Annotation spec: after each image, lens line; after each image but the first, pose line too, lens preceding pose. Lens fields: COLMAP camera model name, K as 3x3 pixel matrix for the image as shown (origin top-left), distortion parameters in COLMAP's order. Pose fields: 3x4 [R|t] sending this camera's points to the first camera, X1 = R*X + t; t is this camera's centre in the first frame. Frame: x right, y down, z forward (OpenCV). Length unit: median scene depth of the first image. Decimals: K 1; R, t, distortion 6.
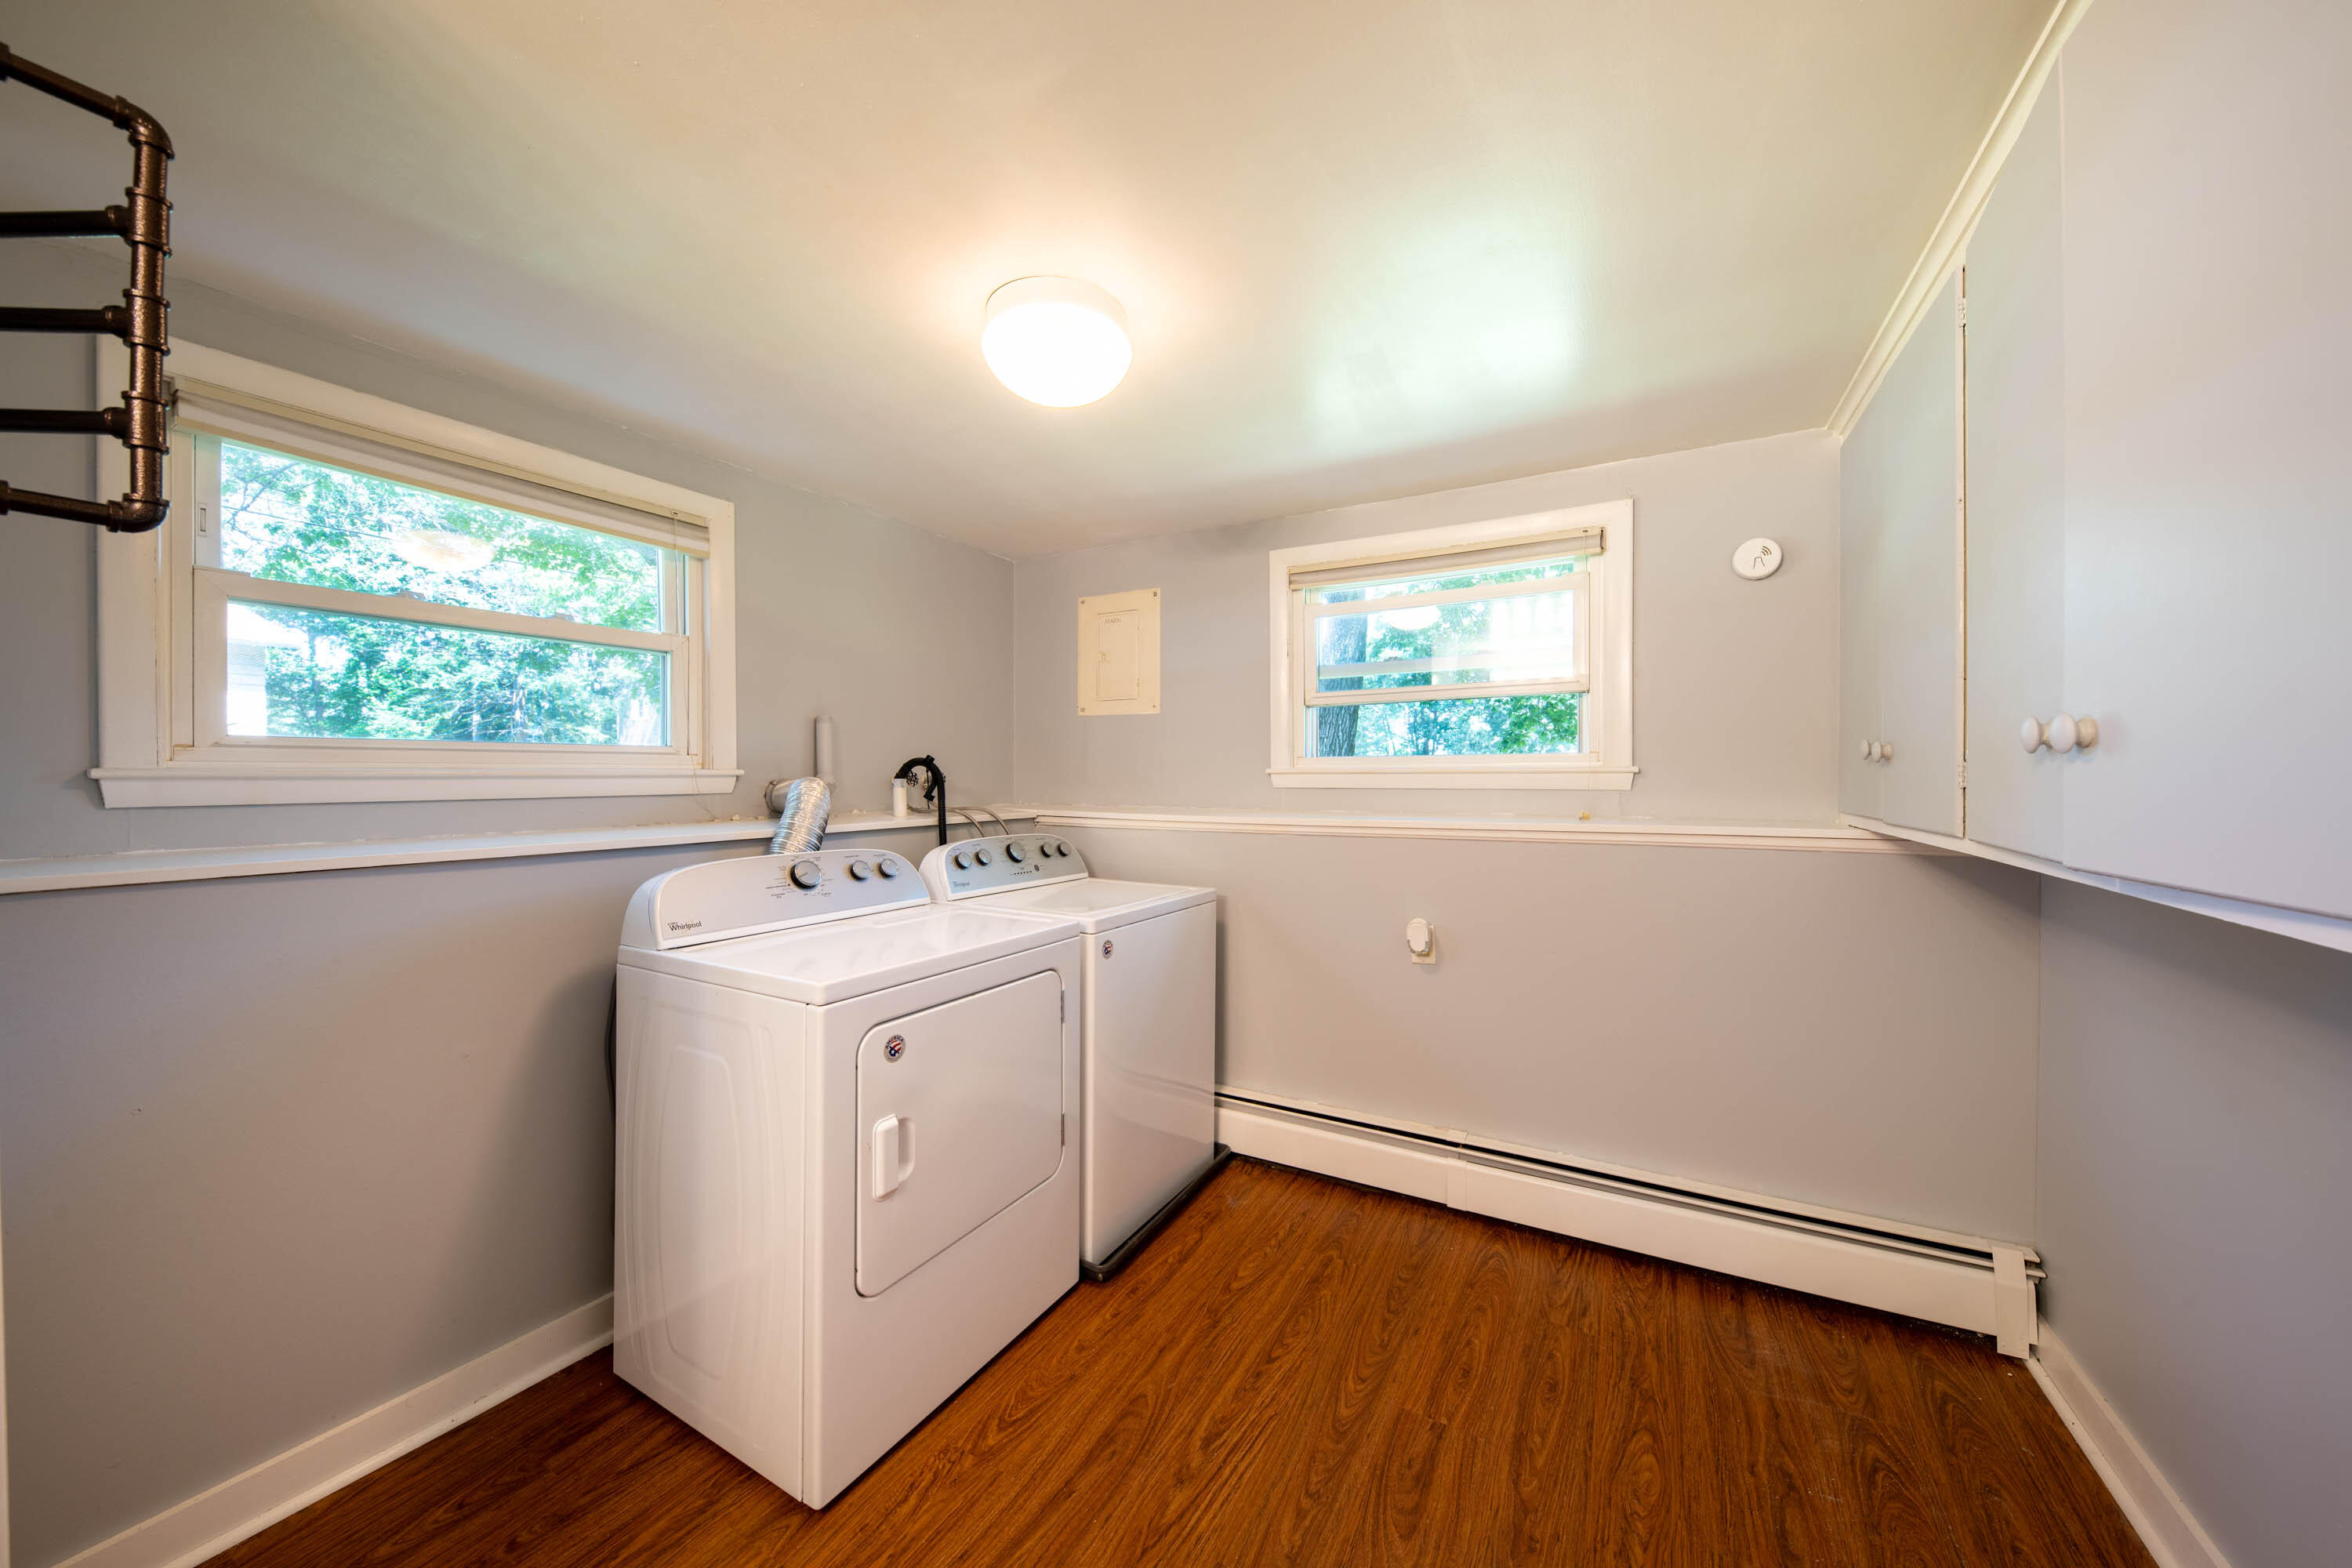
lens RADIAL K [[815.2, 0, 1182.3], [0, 815.2, 783.5], [0, 0, 1]] dist [-0.000516, -0.000031]
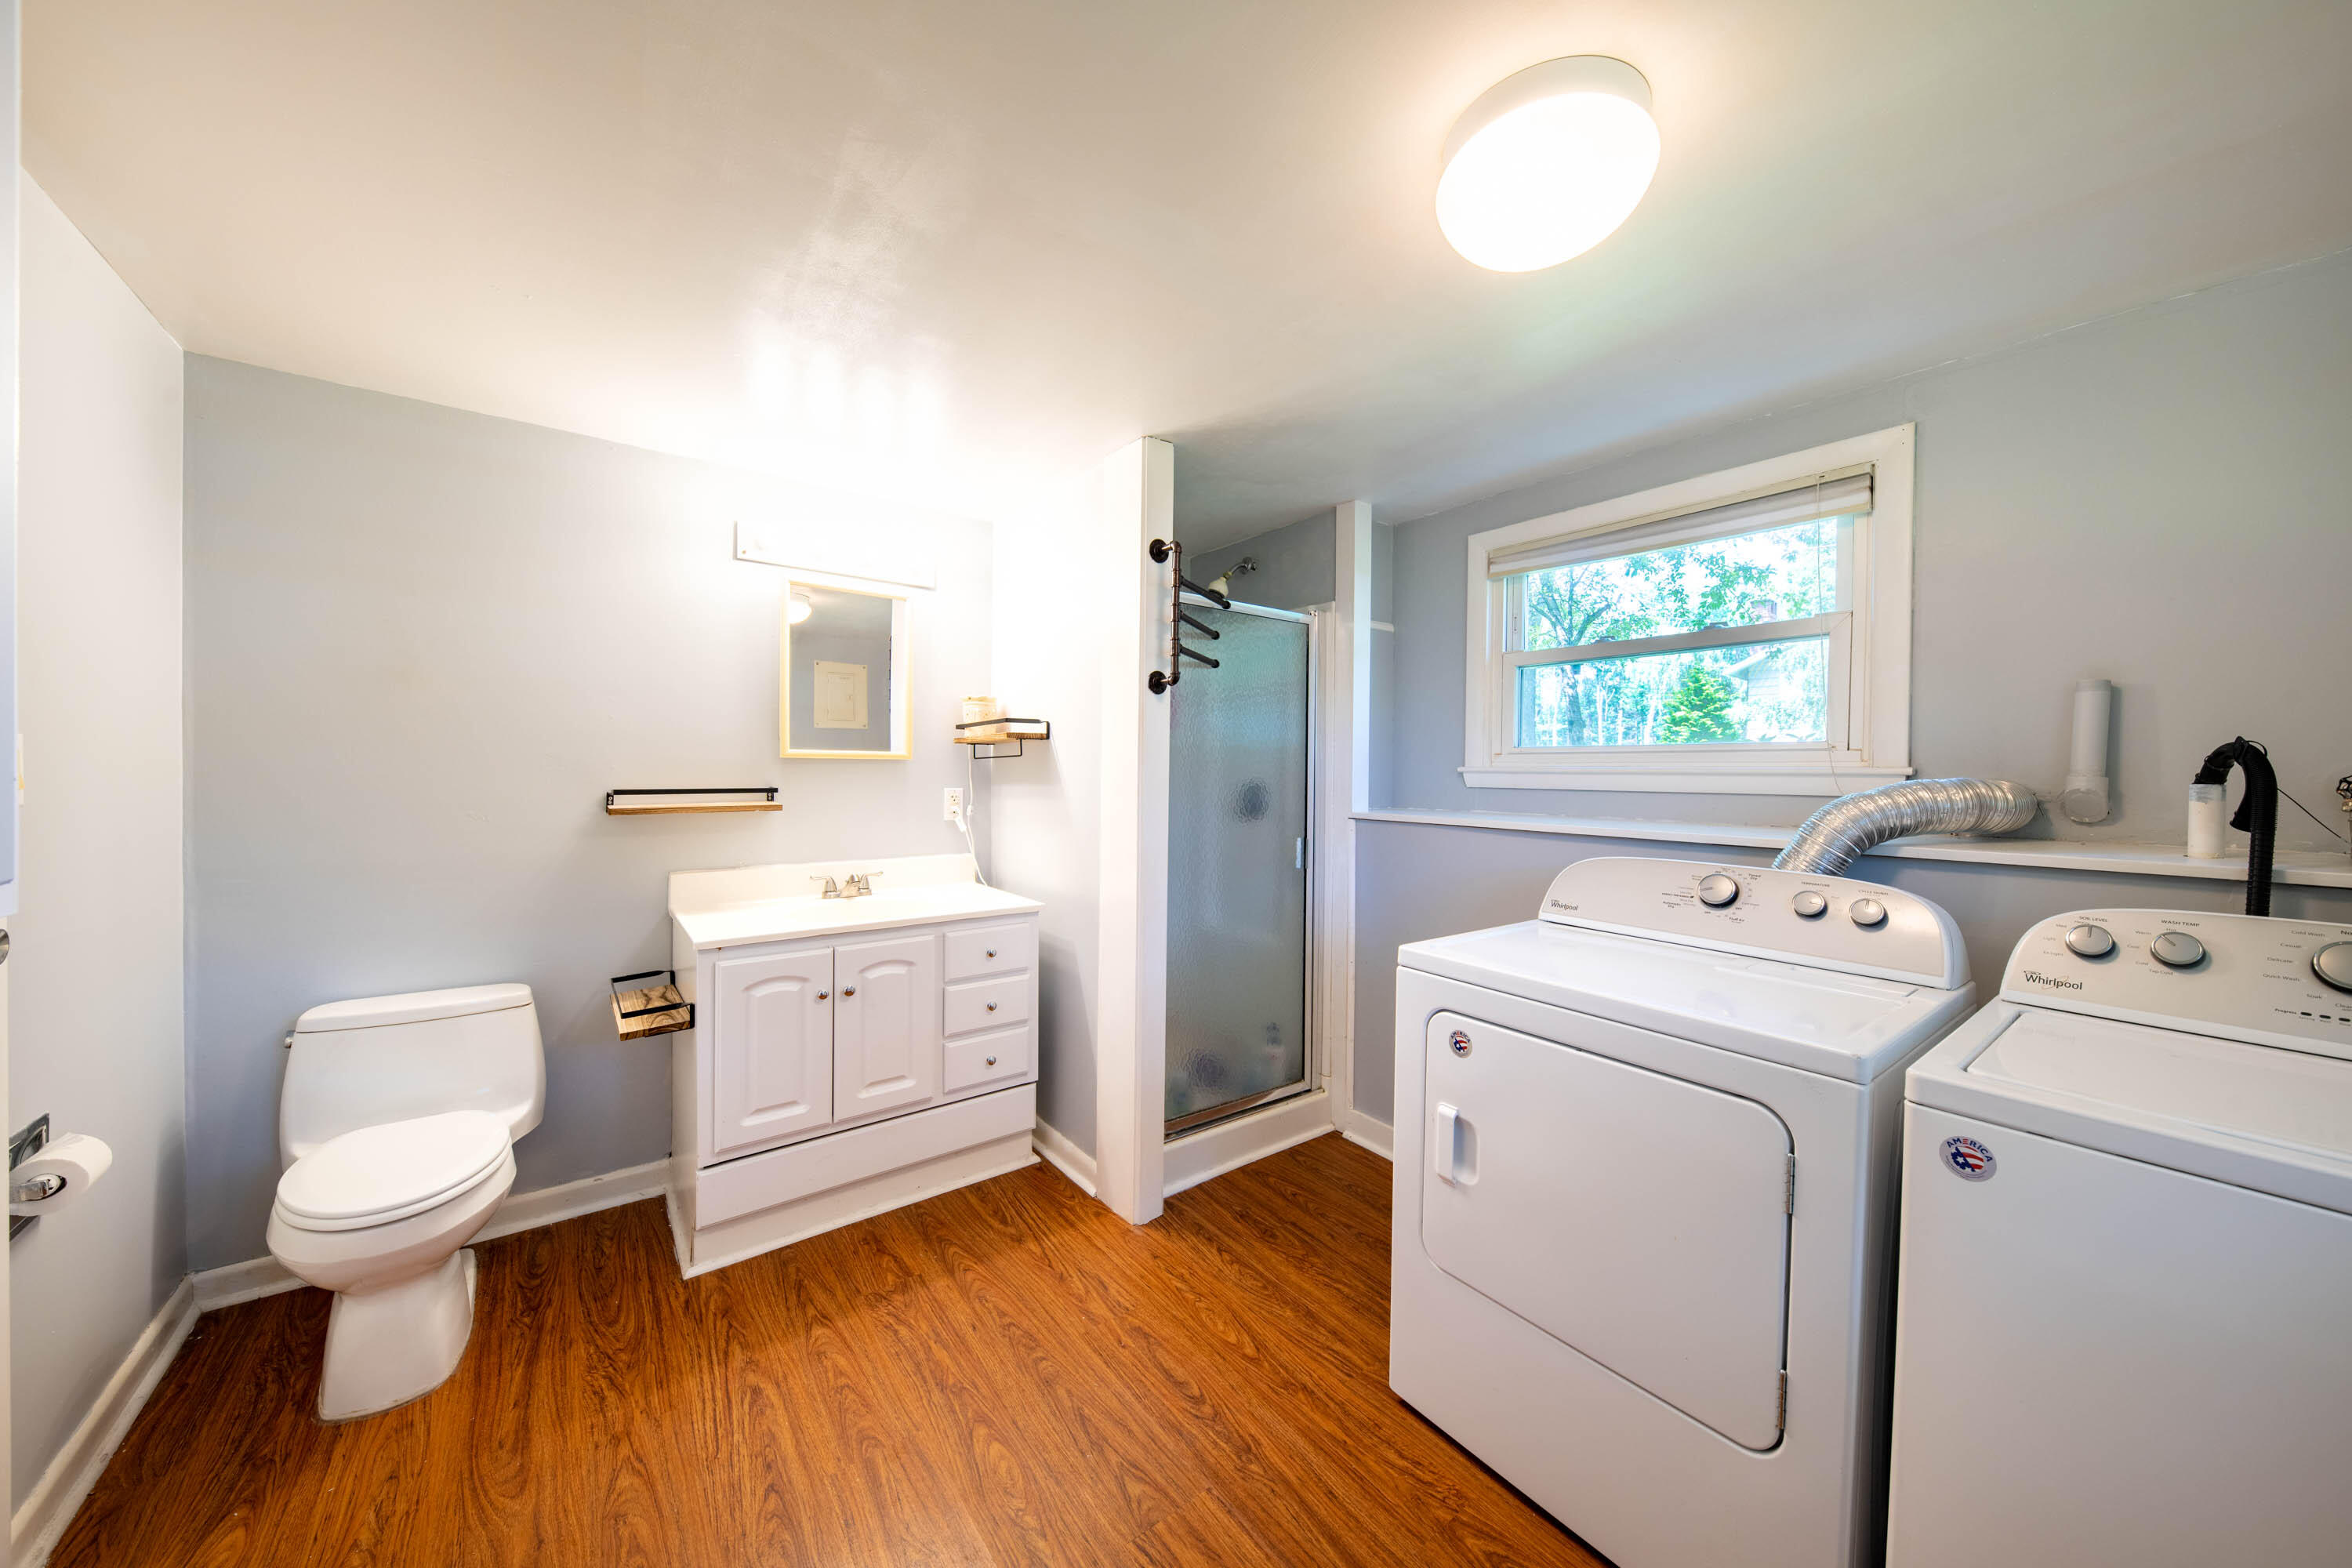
lens RADIAL K [[815.2, 0, 1182.1], [0, 815.2, 774.5], [0, 0, 1]] dist [-0.000516, -0.000031]
pose [[-0.401369, 0.004355, -0.915906, 0.697589], [-0.018614, 0.999743, 0.012910, -0.011198], [0.915727, 0.022230, -0.401185, 1.082650]]
